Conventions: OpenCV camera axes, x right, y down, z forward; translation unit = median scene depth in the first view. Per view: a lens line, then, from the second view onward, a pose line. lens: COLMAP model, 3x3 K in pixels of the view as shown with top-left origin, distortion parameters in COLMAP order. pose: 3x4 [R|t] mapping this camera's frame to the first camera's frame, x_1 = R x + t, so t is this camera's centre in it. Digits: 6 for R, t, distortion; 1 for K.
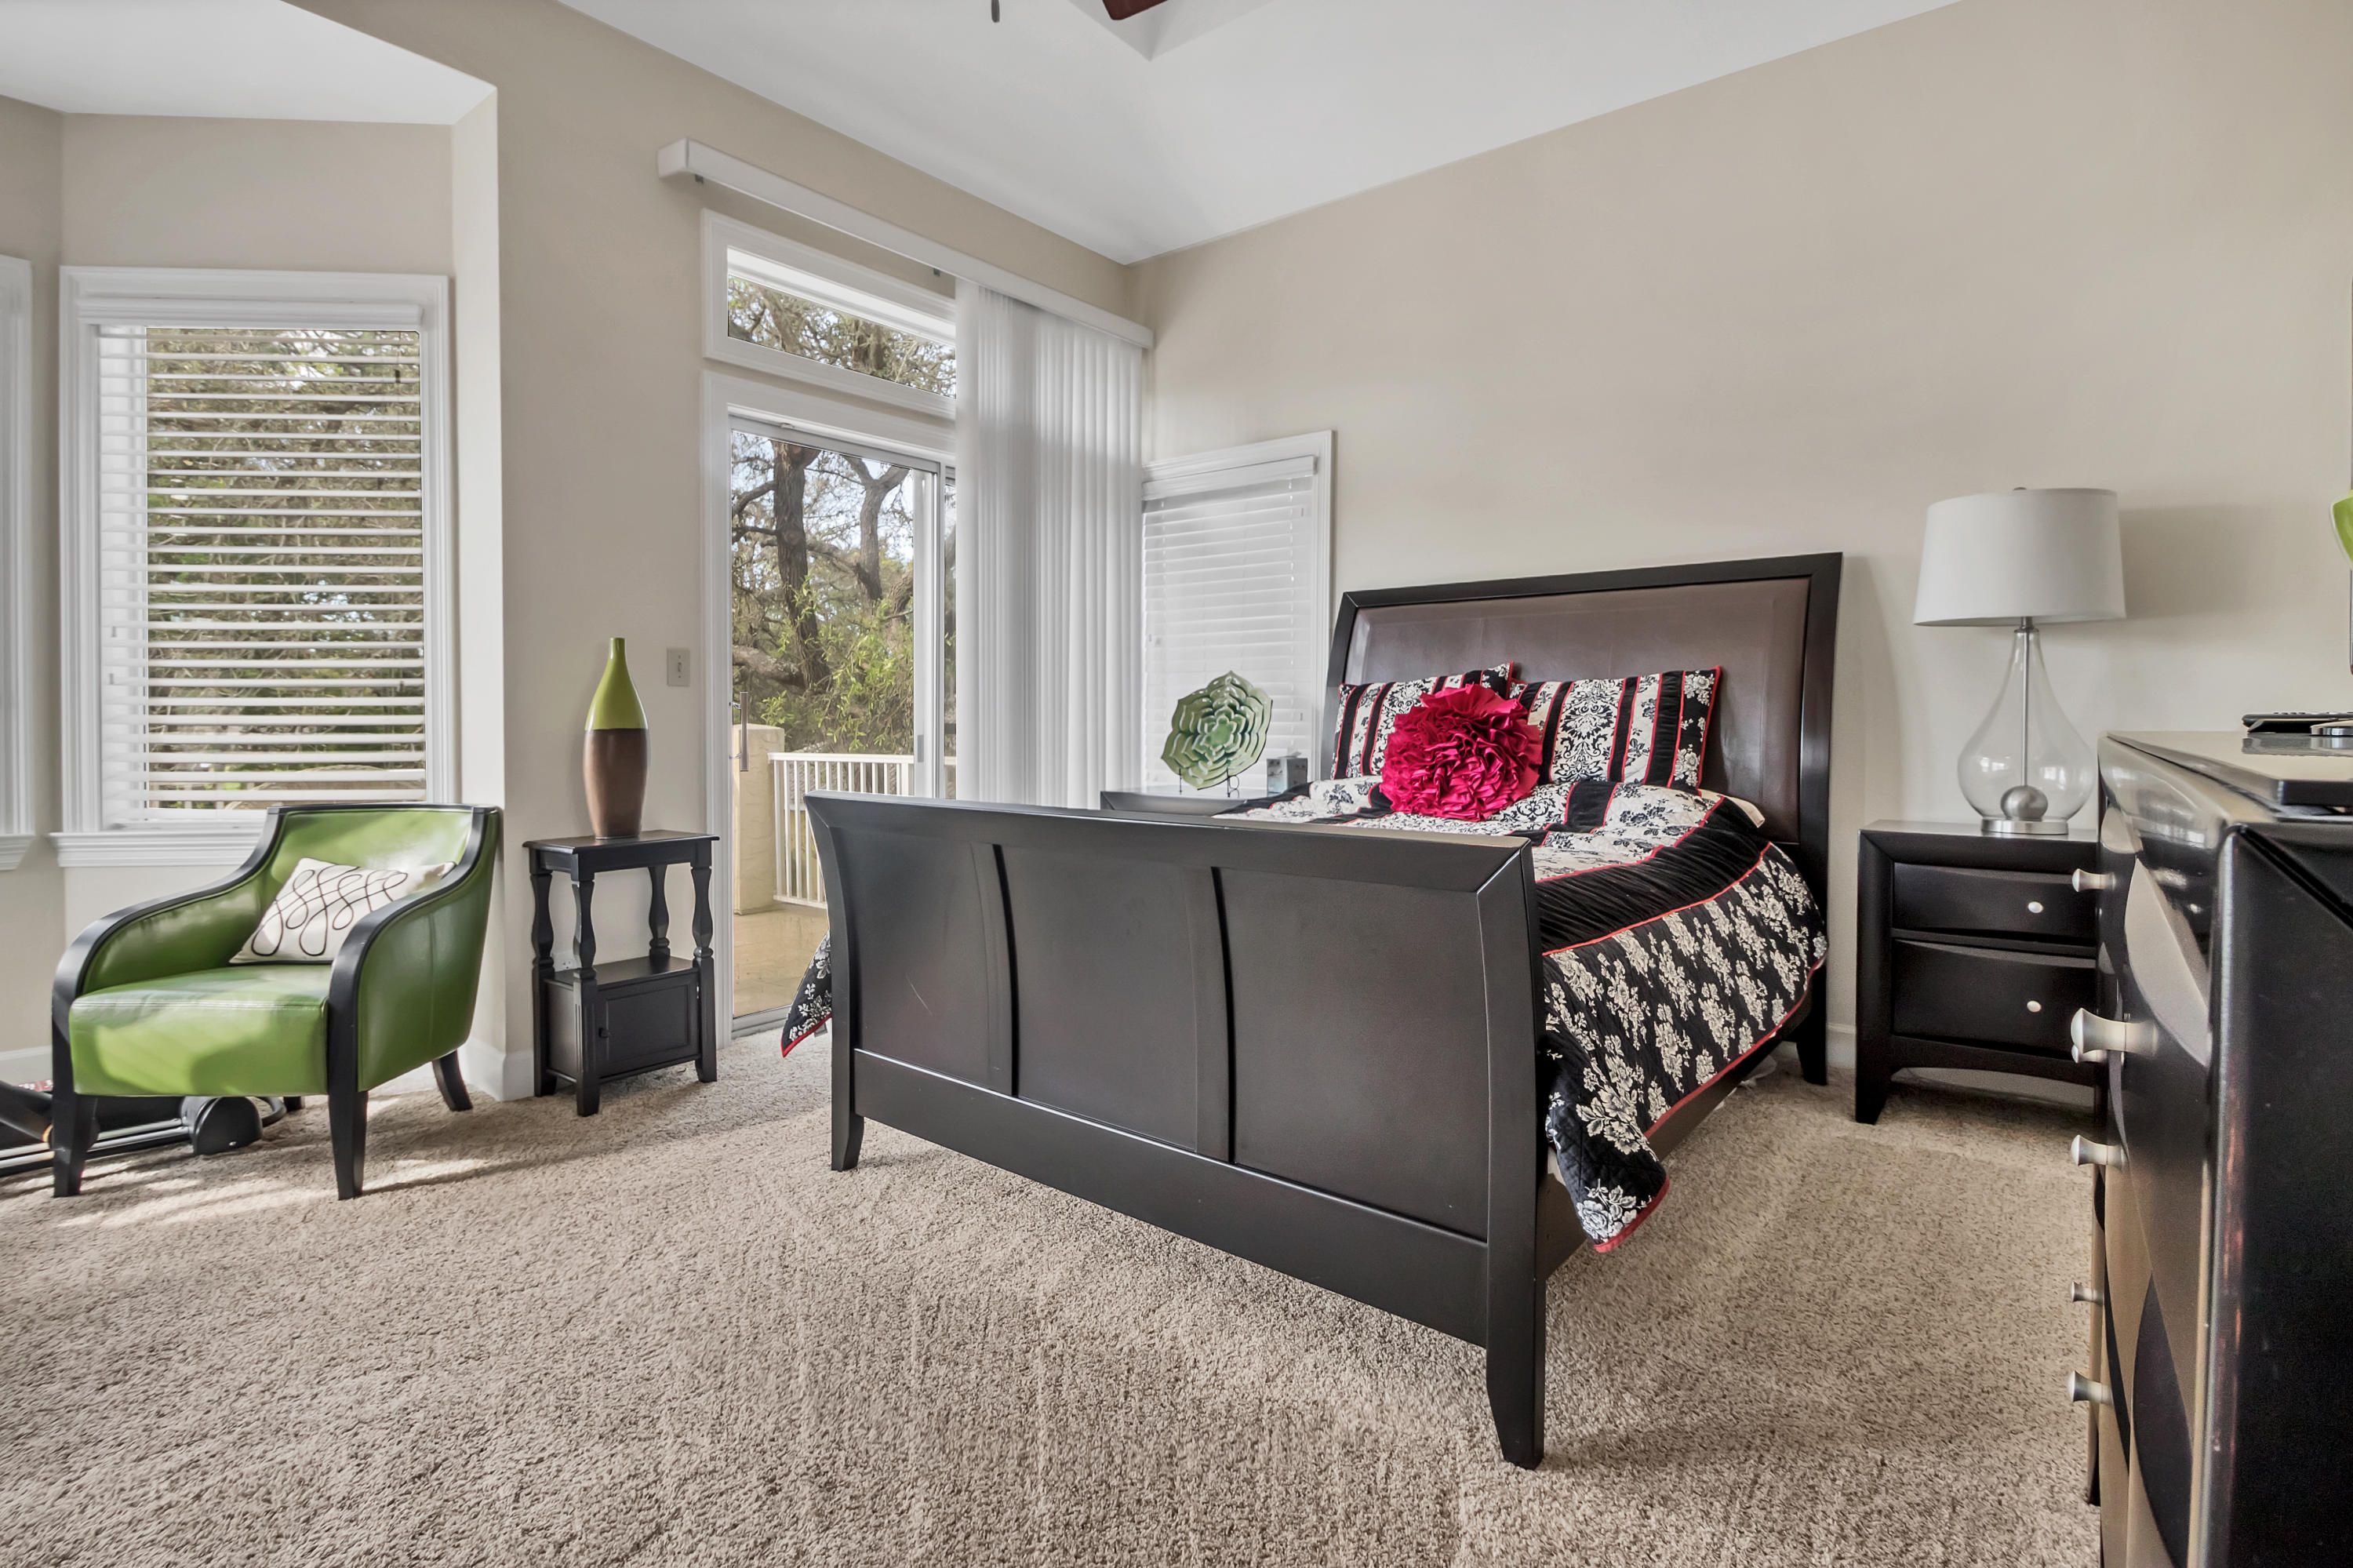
lens RADIAL K [[1149.8, 0, 1168.4], [0, 1149.8, 729.9], [0, 0, 1]] dist [-0.000349, -0.000543]
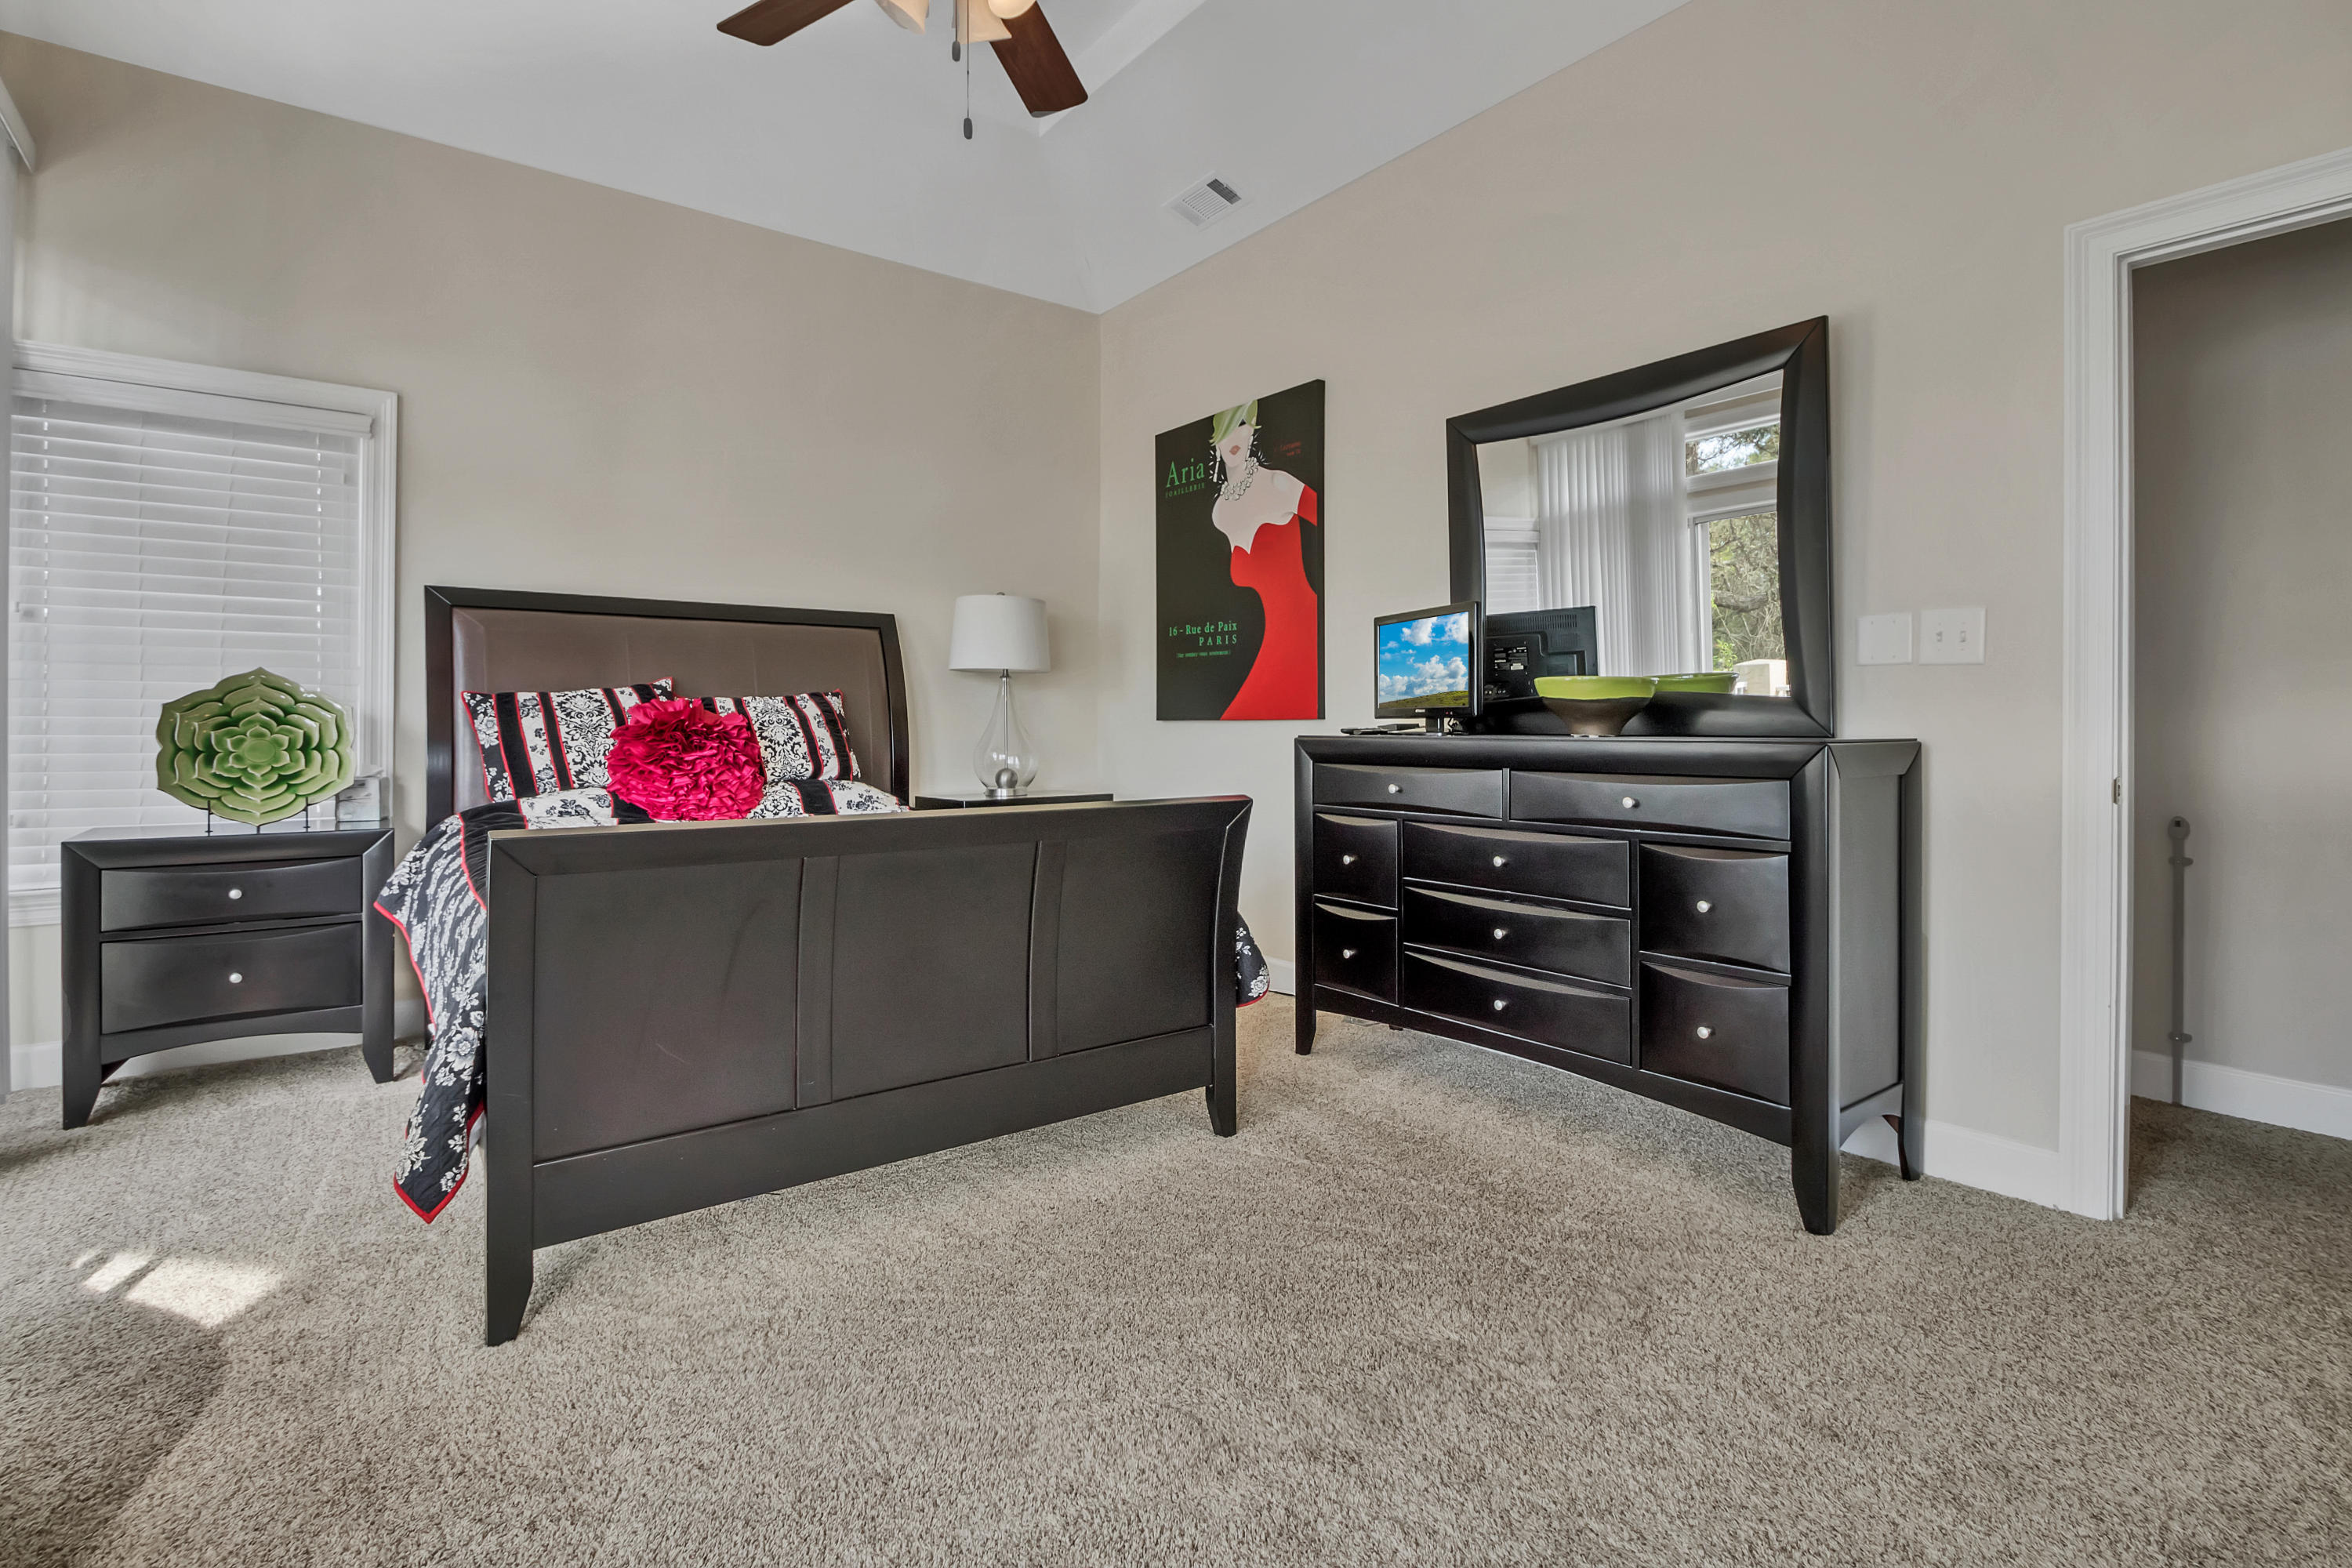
lens RADIAL K [[1149.3, 0, 1167.9], [0, 1149.3, 729.9], [0, 0, 1]] dist [-0.000349, -0.000543]
pose [[0.229487, -0.007532, 0.973283, -0.641752], [0.007041, 0.999957, 0.006078, -0.012439], [-0.973286, 0.005458, 0.229530, 0.279135]]
